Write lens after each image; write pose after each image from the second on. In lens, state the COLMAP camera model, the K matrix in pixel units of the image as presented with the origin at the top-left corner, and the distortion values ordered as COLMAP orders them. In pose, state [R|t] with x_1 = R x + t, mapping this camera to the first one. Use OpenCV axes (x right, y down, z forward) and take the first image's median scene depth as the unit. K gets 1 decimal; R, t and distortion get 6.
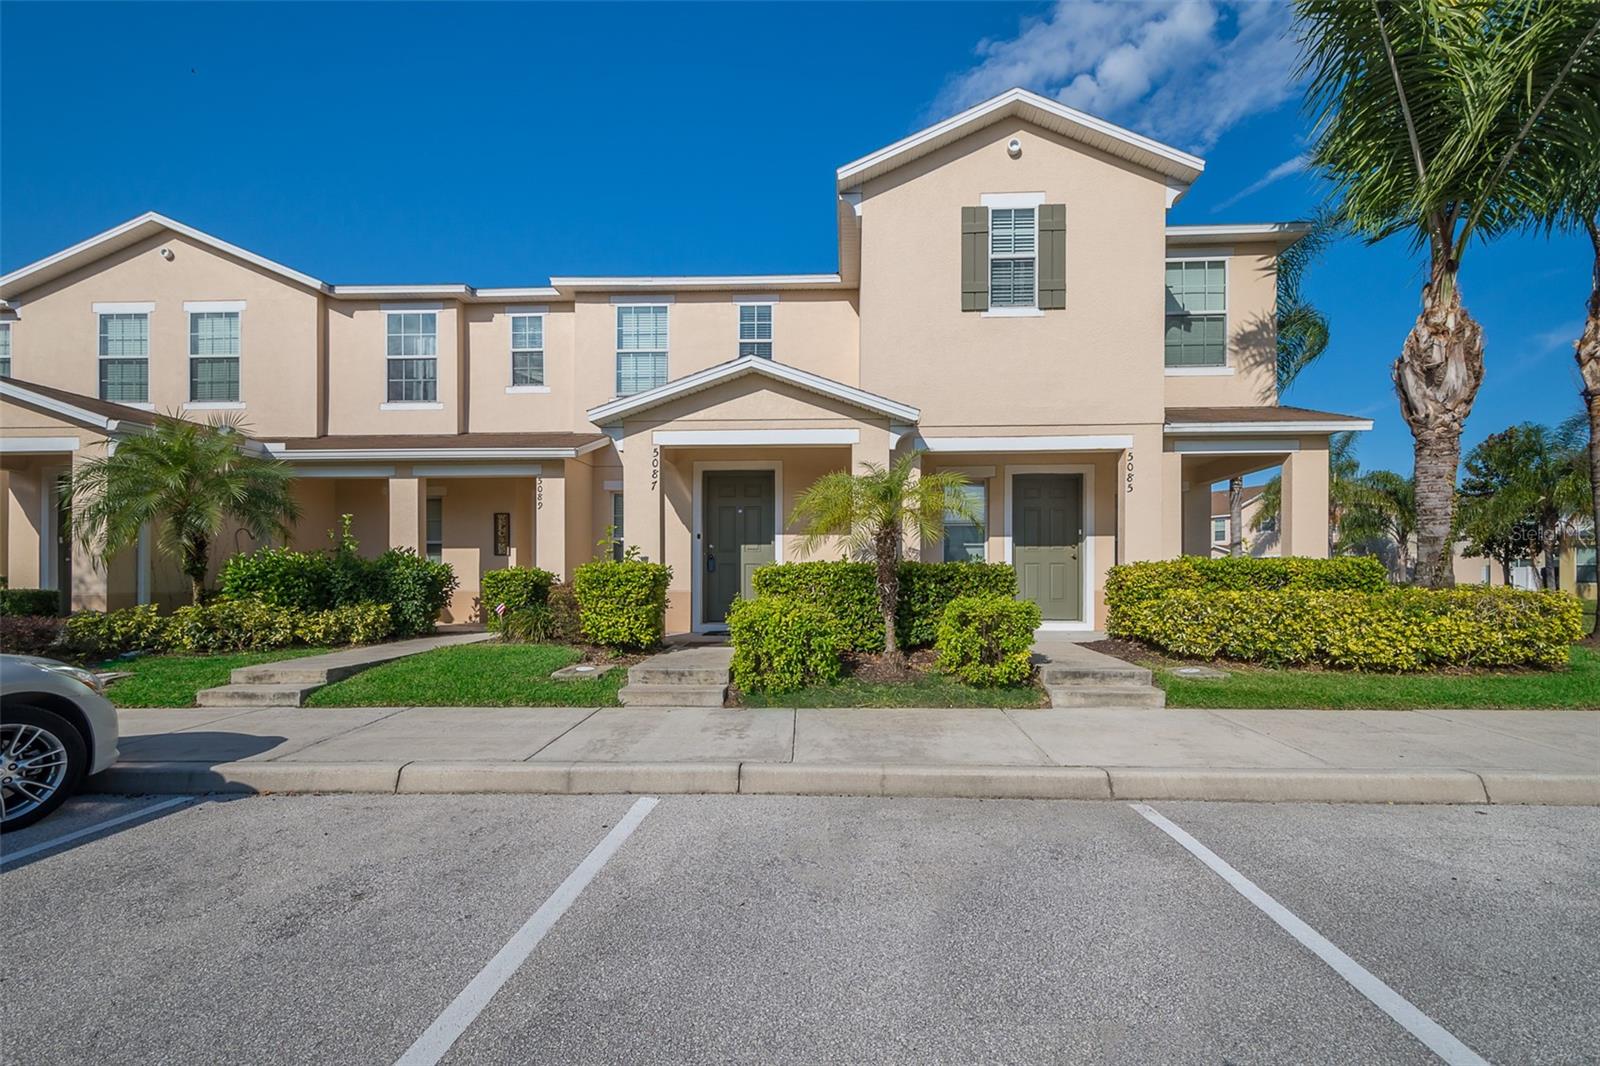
lens RADIAL K [[702.0, 0, 809.9], [0, 702.0, 546.3], [0, 0, 1]] dist [0.001959, -0.000218]
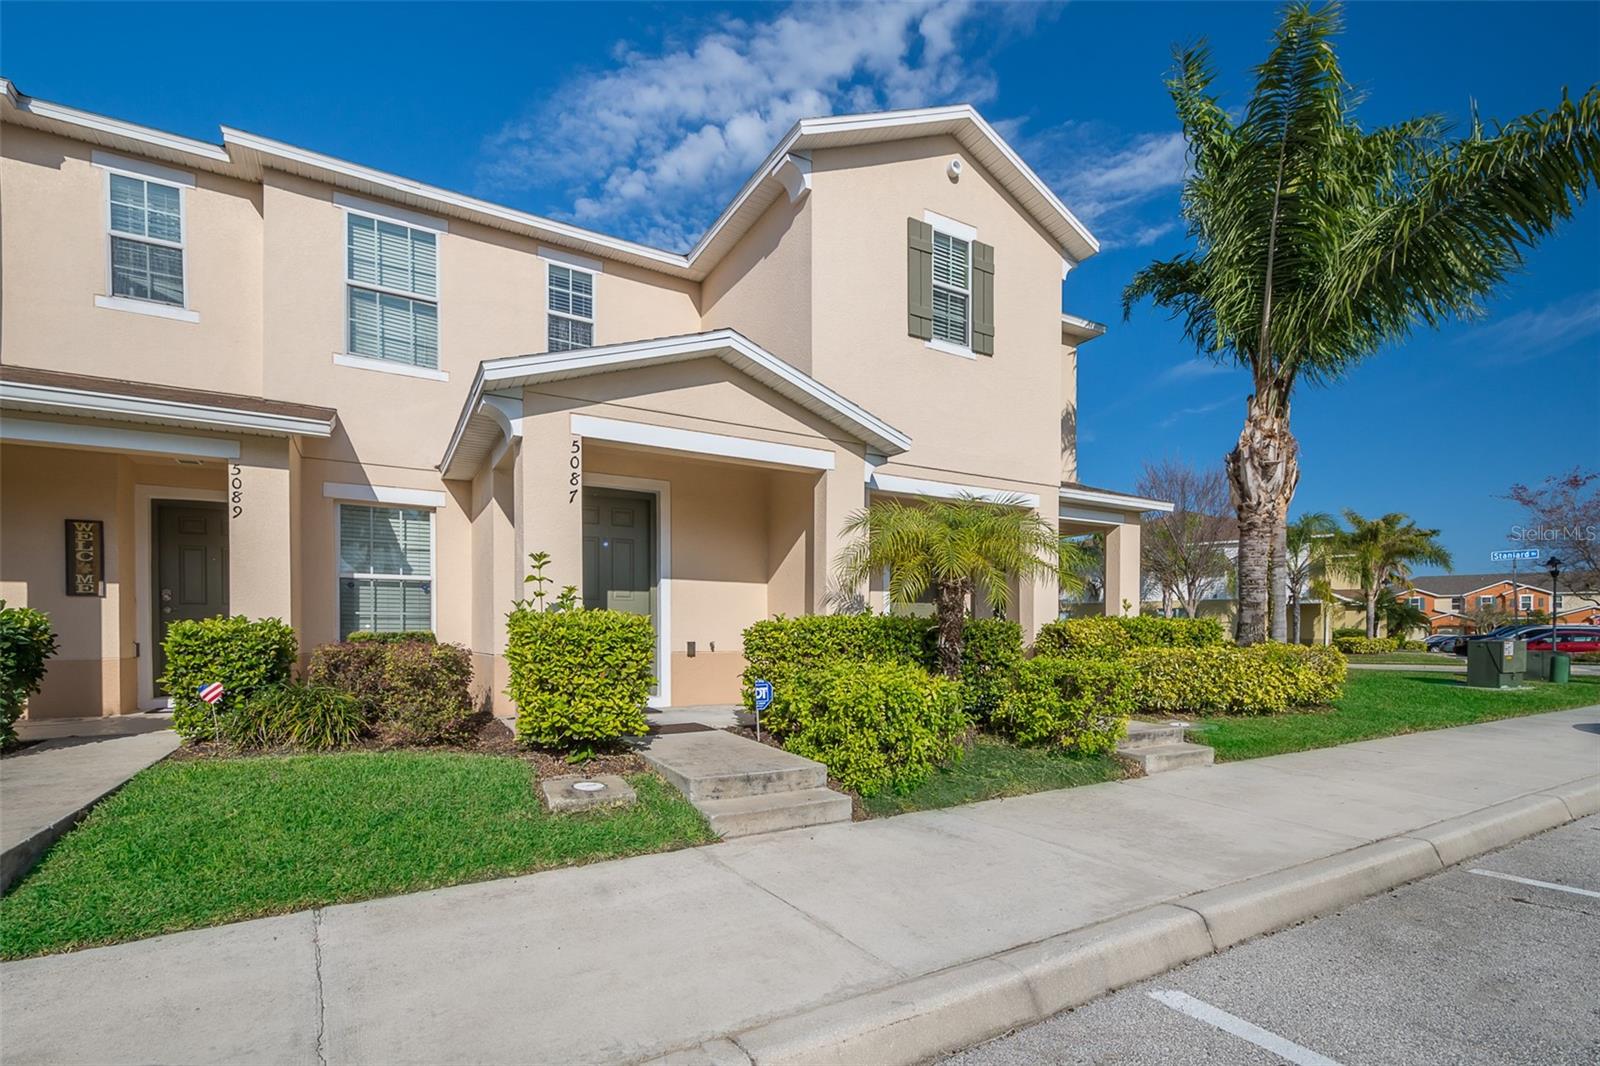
lens RADIAL K [[734.7, 0, 799.0], [0, 734.7, 611.6], [0, 0, 1]] dist [0.002681, -0.000926]
pose [[0.840798, 0.017462, 0.541067, -0.394179], [-0.023819, 0.999705, 0.004750, 0.012814], [-0.540825, -0.016882, 0.840966, 0.287125]]
